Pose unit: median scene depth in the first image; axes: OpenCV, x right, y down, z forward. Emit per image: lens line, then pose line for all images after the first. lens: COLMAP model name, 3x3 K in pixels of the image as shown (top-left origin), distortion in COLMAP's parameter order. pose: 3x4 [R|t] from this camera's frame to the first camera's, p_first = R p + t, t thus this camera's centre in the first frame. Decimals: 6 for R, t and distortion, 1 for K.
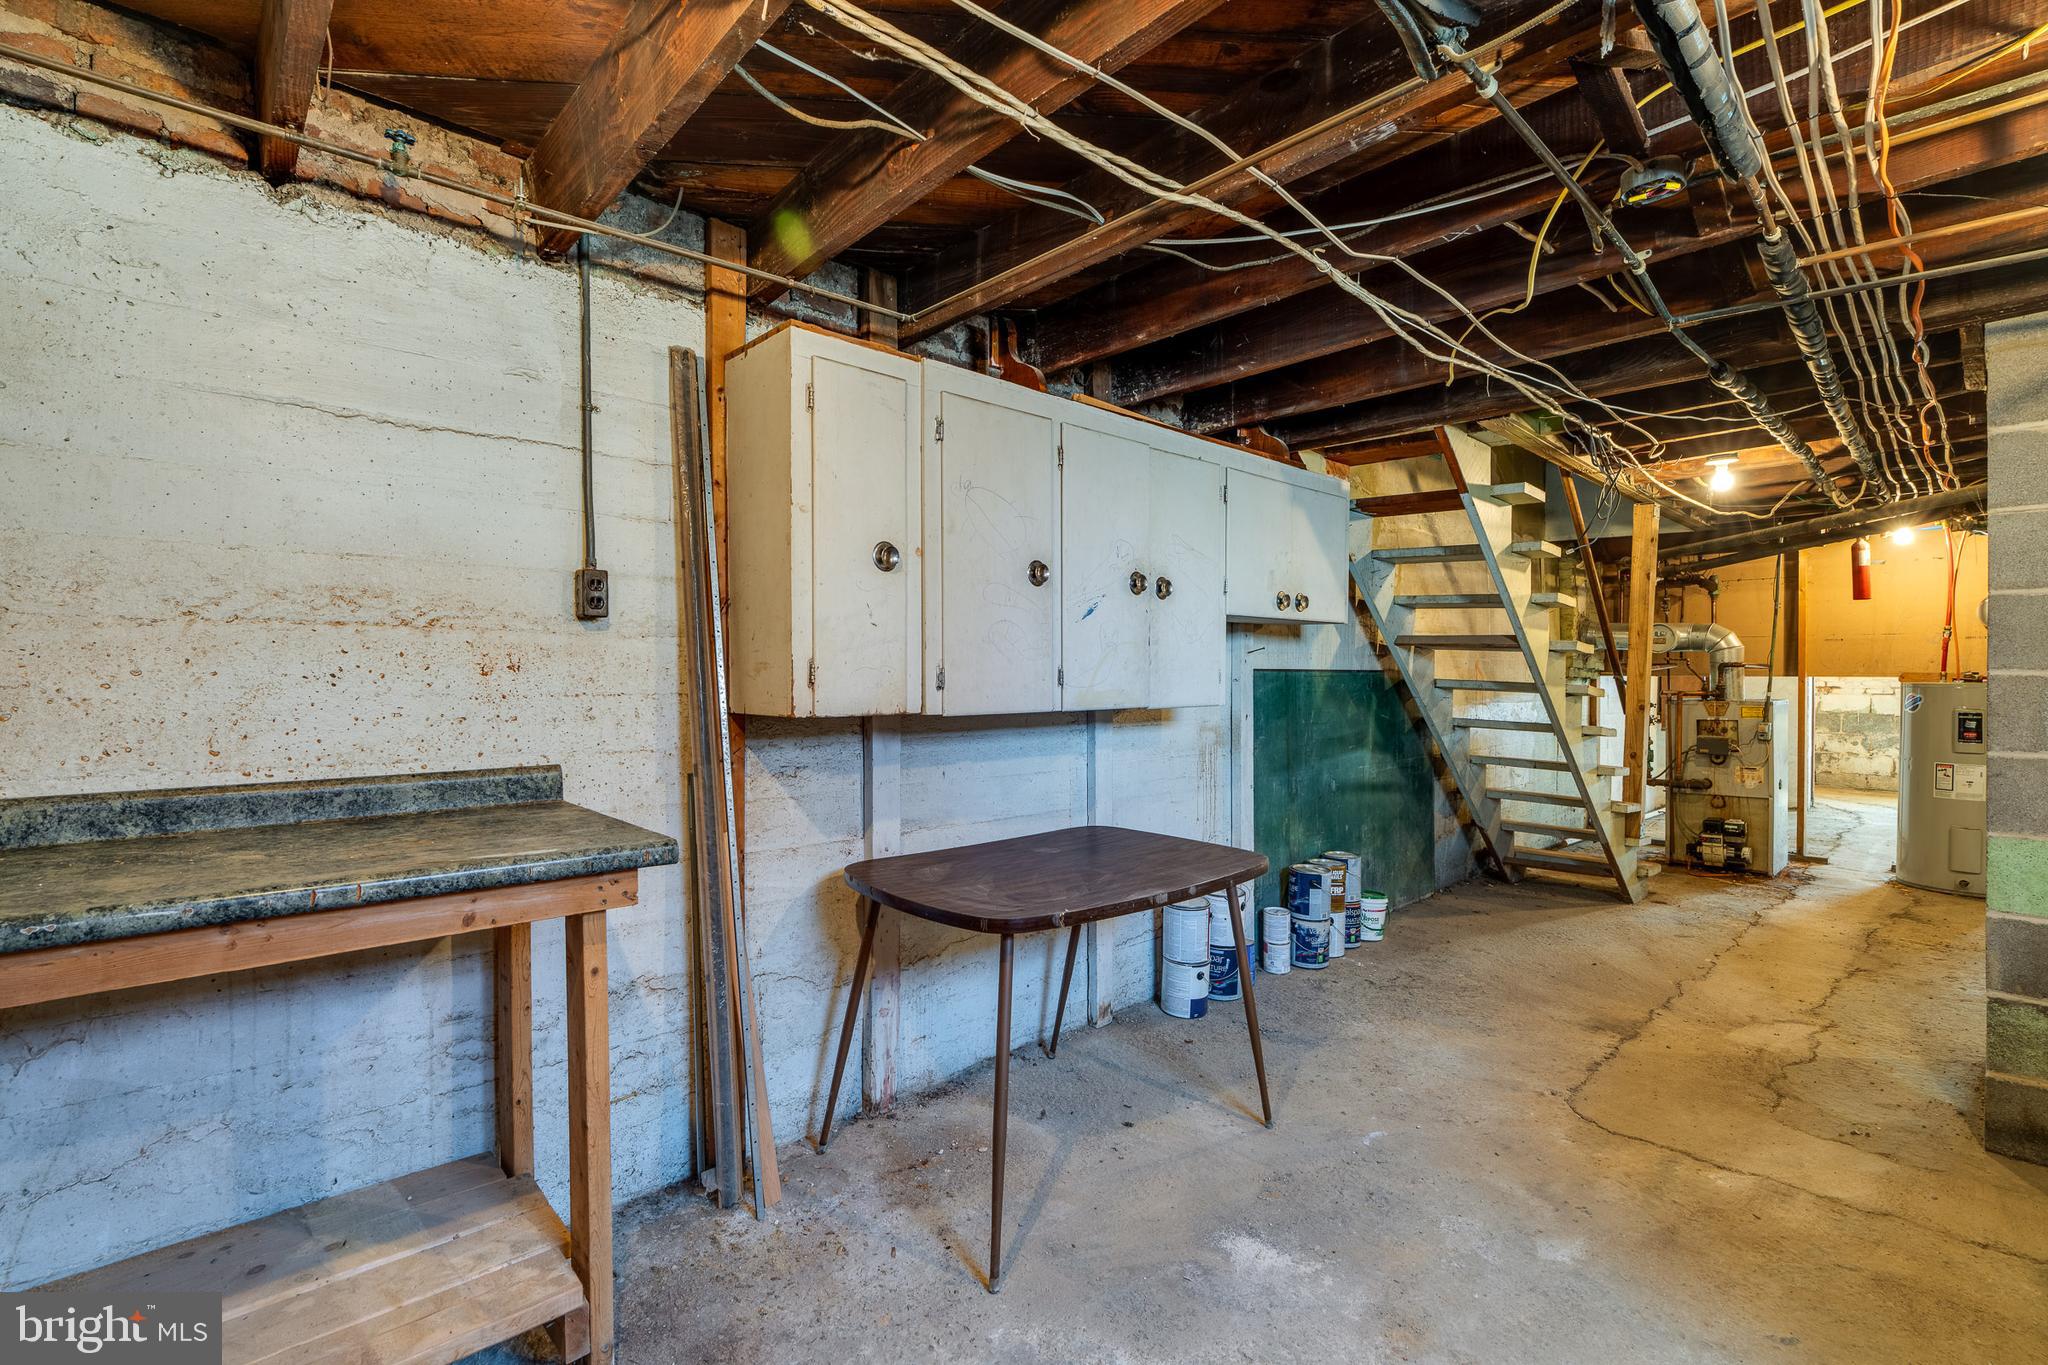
lens RADIAL K [[919.8, 0, 1017.6], [0, 919.8, 688.2], [0, 0, 1]] dist [-0.003402, -0.000181]
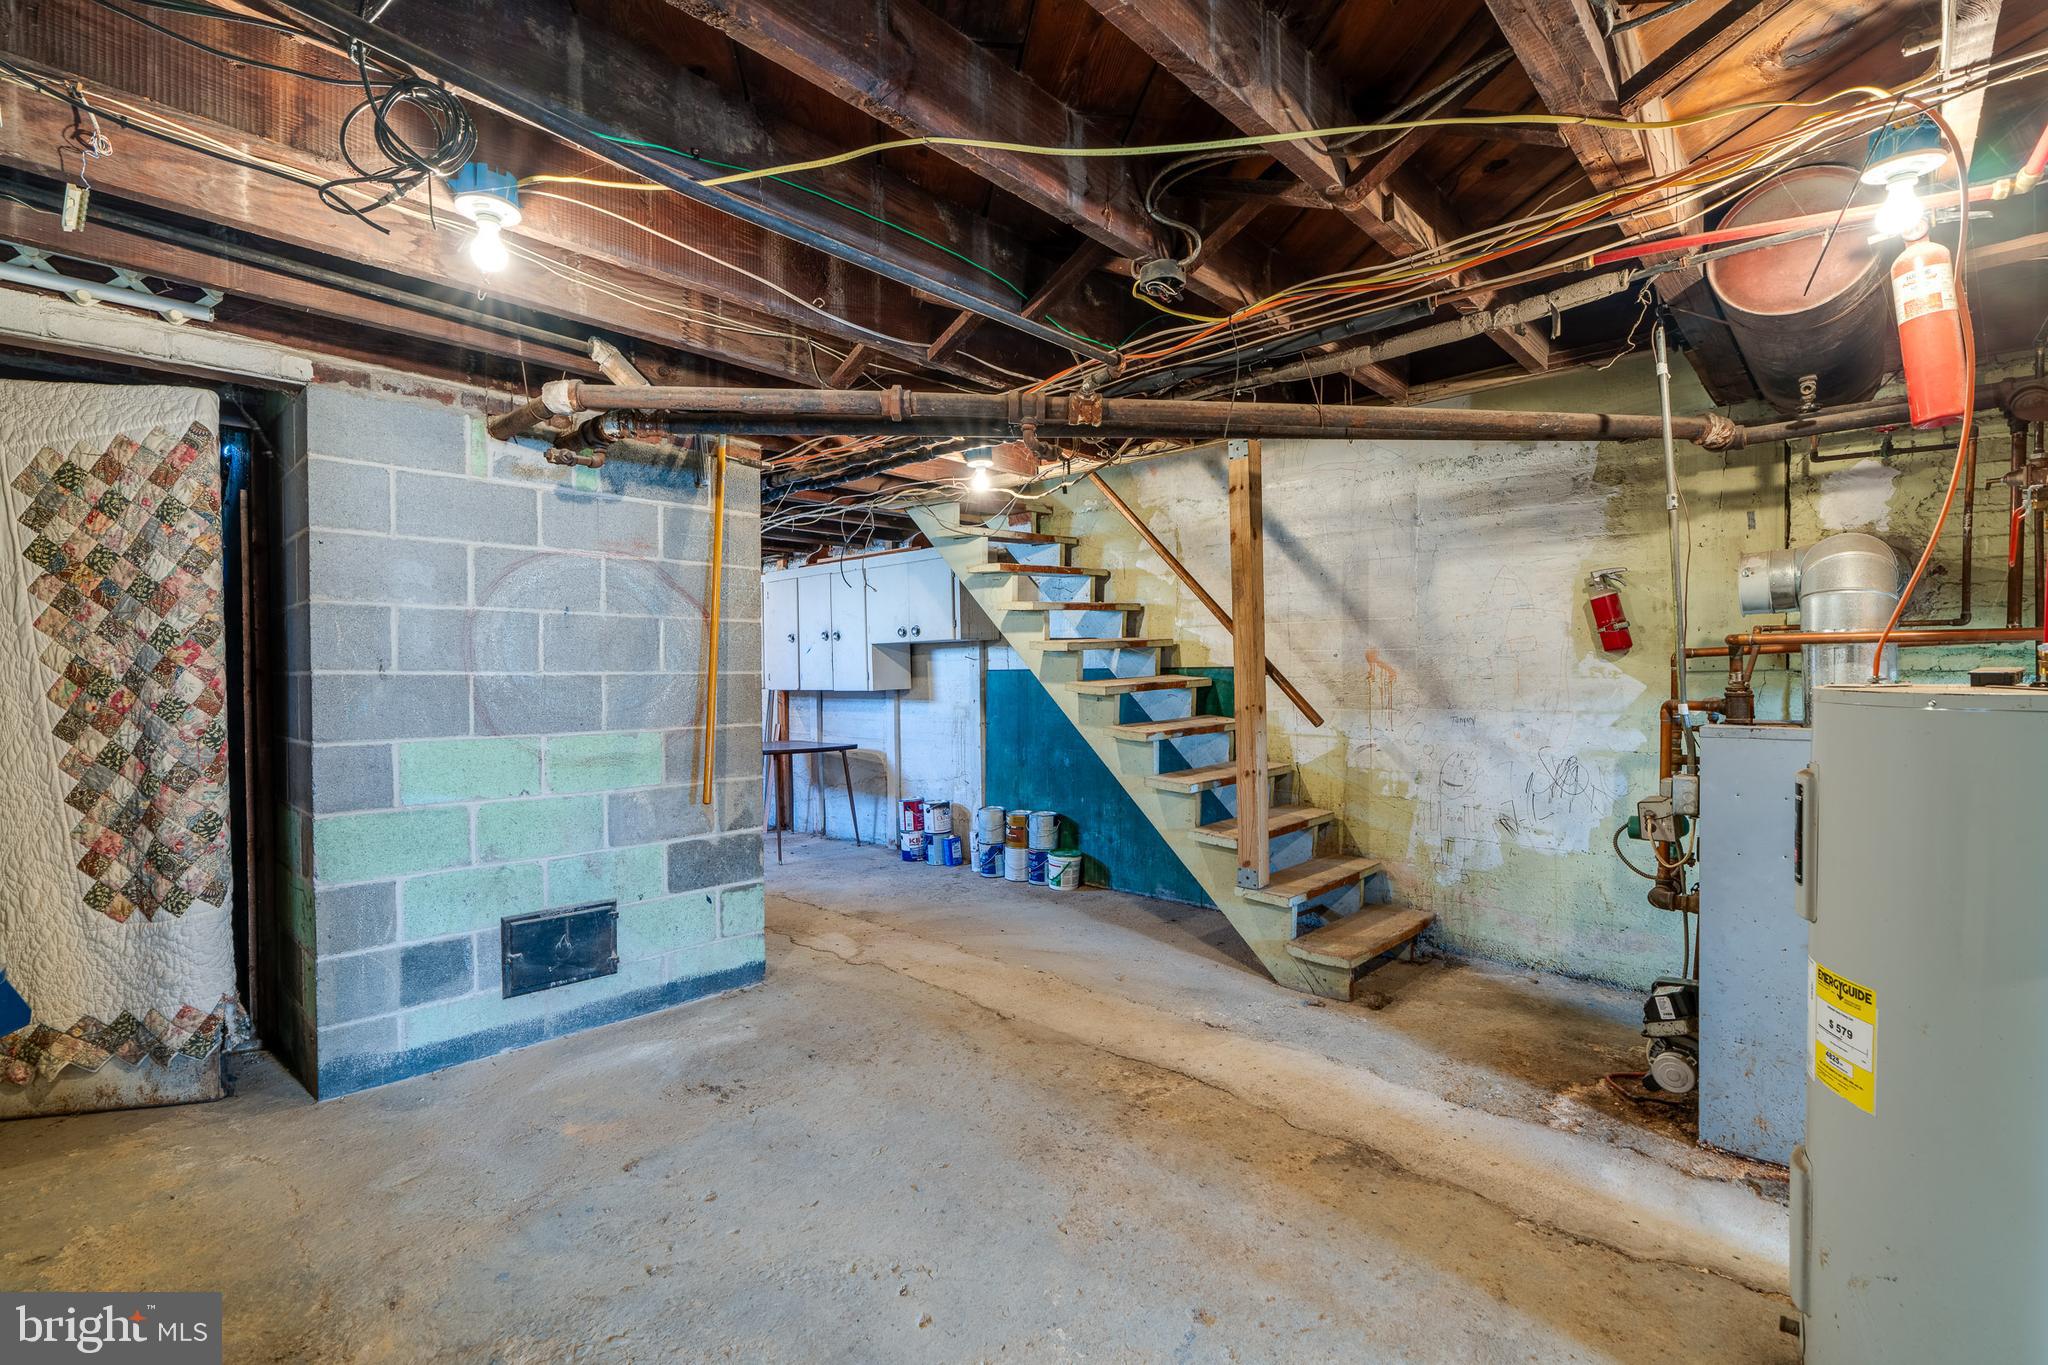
lens RADIAL K [[919.8, 0, 1017.6], [0, 919.8, 688.2], [0, 0, 1]] dist [-0.003402, -0.000181]
pose [[0.065619, 0.013445, -0.997754, 2.040845], [-0.006074, 0.999896, 0.013075, -0.012946], [0.997826, 0.005202, 0.065694, 1.100643]]
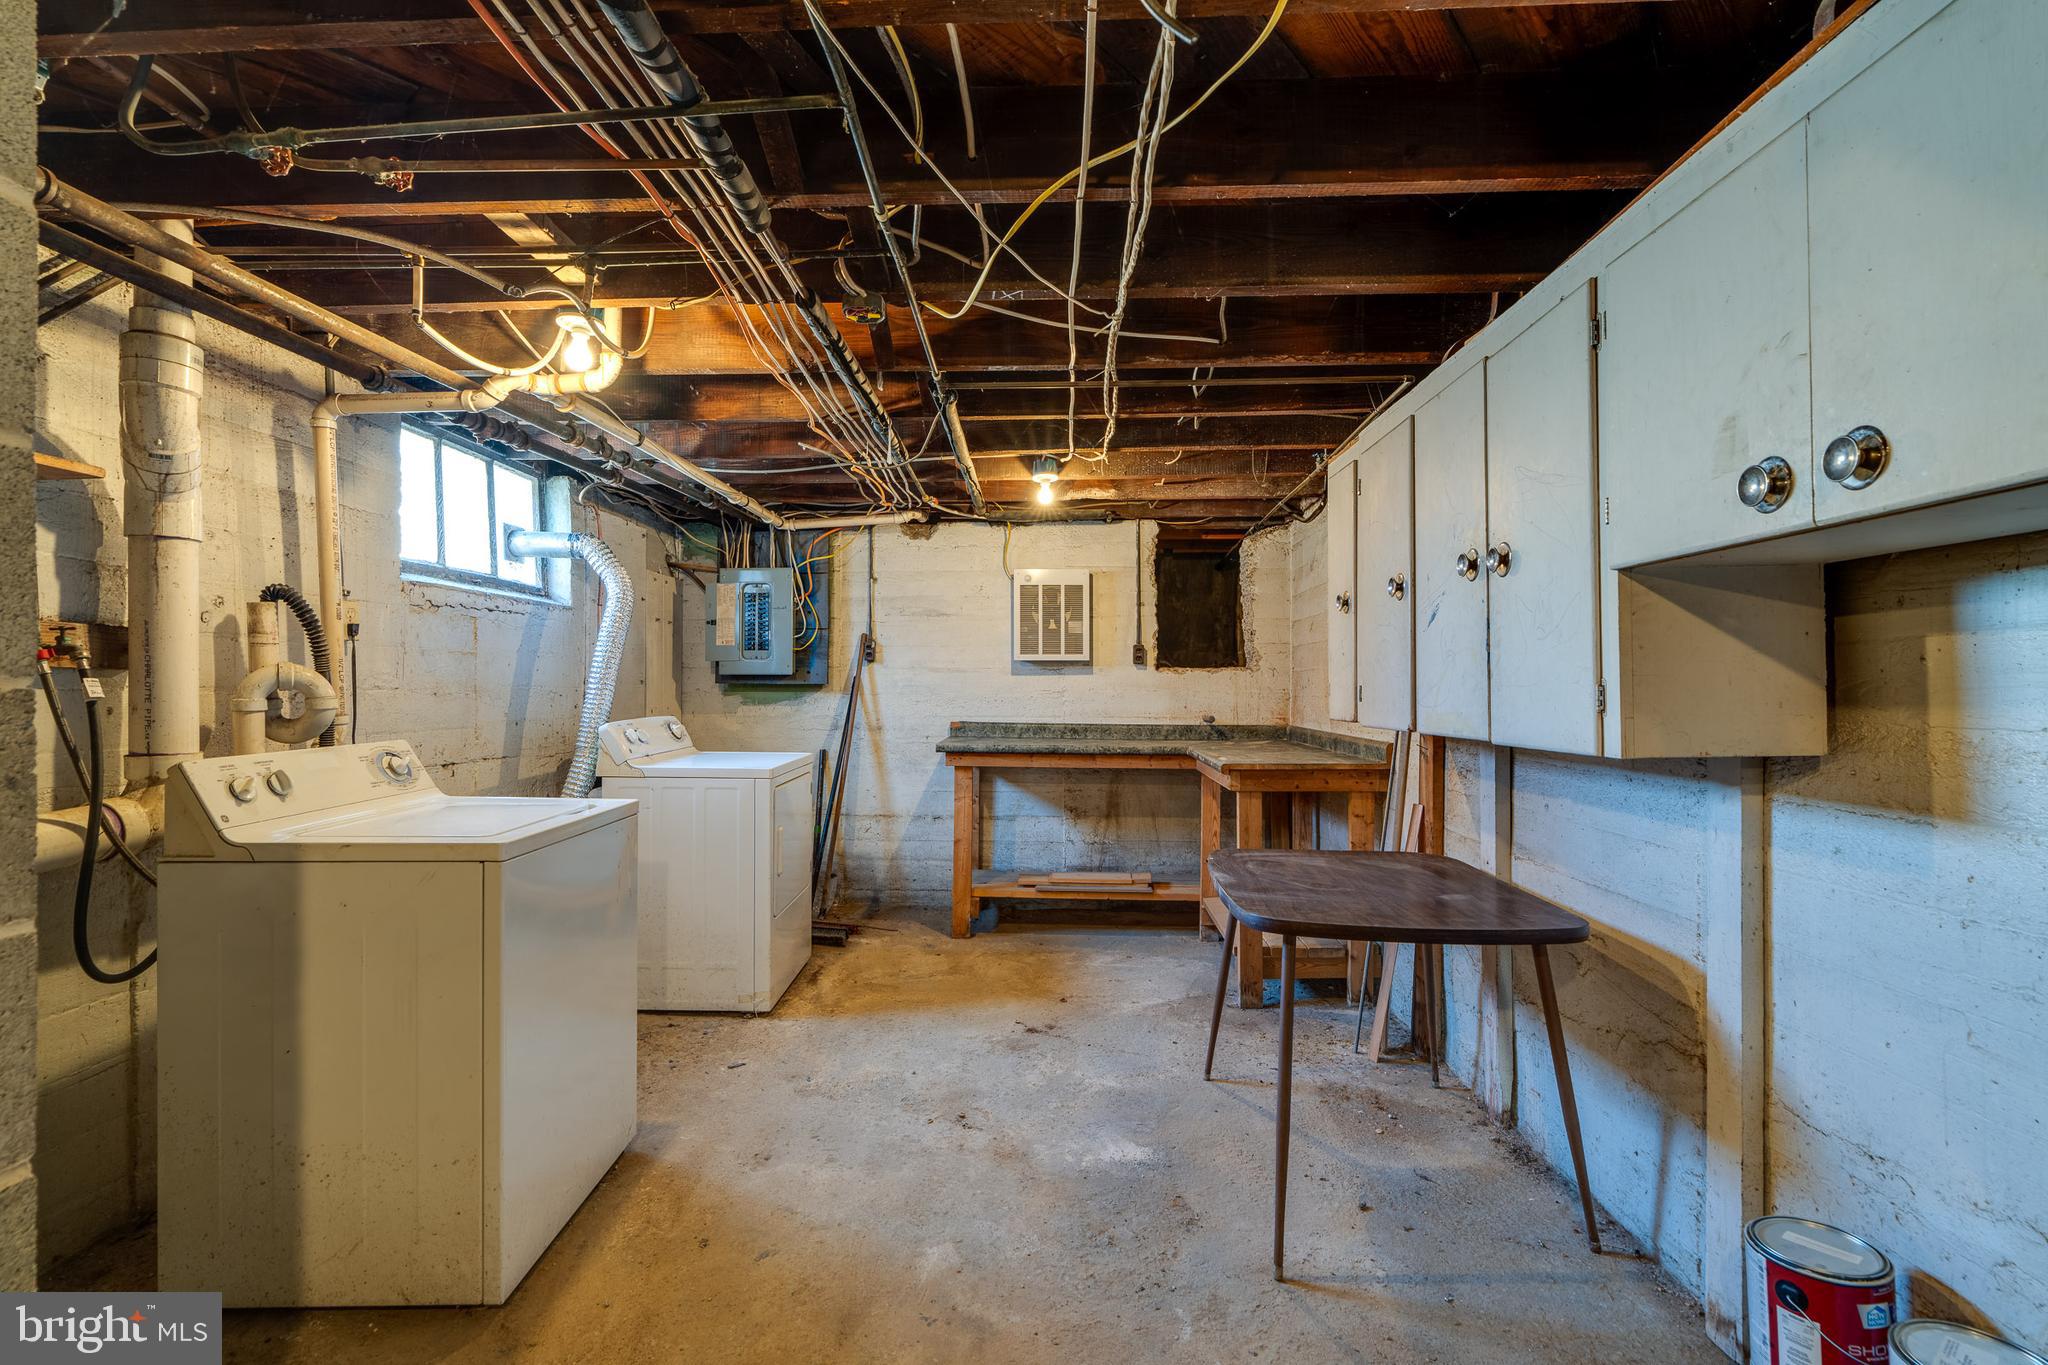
lens RADIAL K [[919.8, 0, 1017.6], [0, 919.8, 688.2], [0, 0, 1]] dist [-0.003402, -0.000181]
pose [[-0.709472, -0.001807, -0.704731, 0.734452], [-0.015611, 0.999792, 0.013152, -0.018141], [0.704560, 0.020333, -0.709353, 1.044267]]
